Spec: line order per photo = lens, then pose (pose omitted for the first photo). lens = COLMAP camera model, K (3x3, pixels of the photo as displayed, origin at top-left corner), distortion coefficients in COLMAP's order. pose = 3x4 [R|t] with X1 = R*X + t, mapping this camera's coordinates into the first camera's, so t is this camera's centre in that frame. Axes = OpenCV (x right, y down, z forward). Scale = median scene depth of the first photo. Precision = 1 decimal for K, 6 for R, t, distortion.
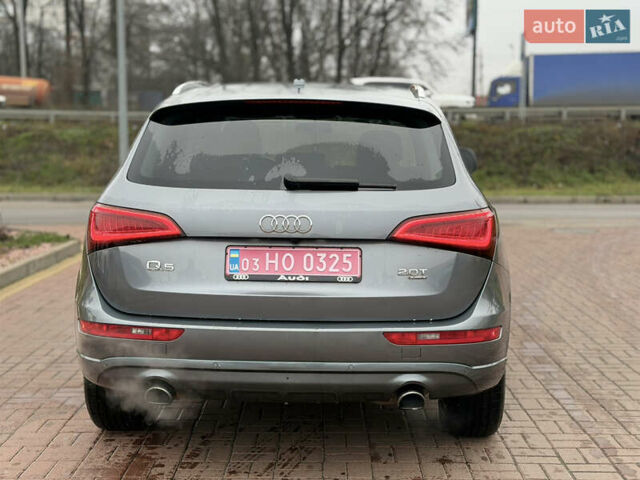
lens RADIAL K [[994.5, 0, 319.1], [0, 994.5, 233.7], [0, 0, 1]] dist [0.128744, 0.000000]
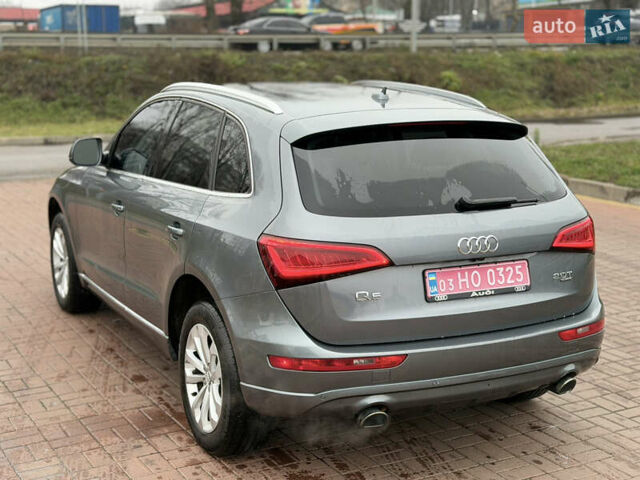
lens RADIAL K [[994.5, 0, 323.5], [0, 994.5, 245.9], [0, 0, 1]] dist [0.128744, 0.000000]
pose [[0.875560, -0.096628, 0.473347, -0.678512], [0.051726, 0.992911, 0.107011, -0.130438], [-0.480331, -0.069210, 0.874352, 0.131204]]
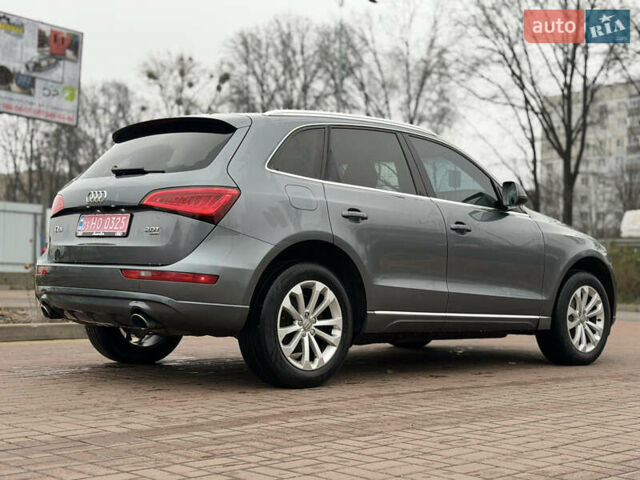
lens RADIAL K [[994.5, 0, 317.7], [0, 994.5, 242.2], [0, 0, 1]] dist [0.128744, 0.000000]
pose [[0.716286, -0.008704, -0.697753, 1.208174], [-0.089407, 0.990536, -0.104138, 0.177808], [0.692056, 0.136977, 0.708728, 0.182086]]
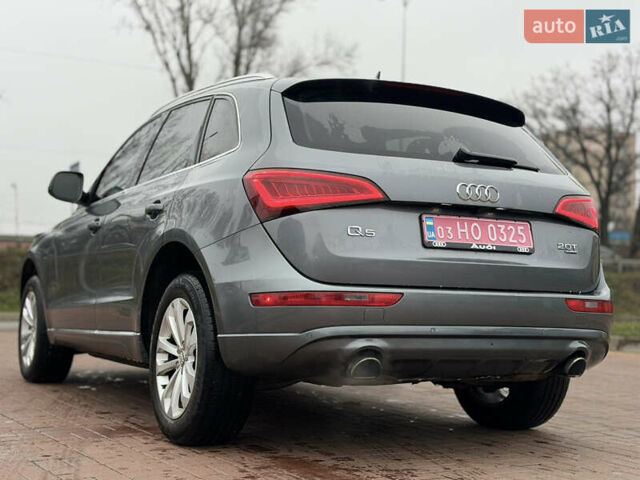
lens RADIAL K [[994.5, 0, 335.1], [0, 994.5, 242.0], [0, 0, 1]] dist [0.128744, 0.000000]
pose [[0.863229, 0.040649, 0.503174, -0.655189], [0.030745, 0.990669, -0.132777, 0.166865], [-0.503876, 0.130087, 0.853924, 0.207022]]
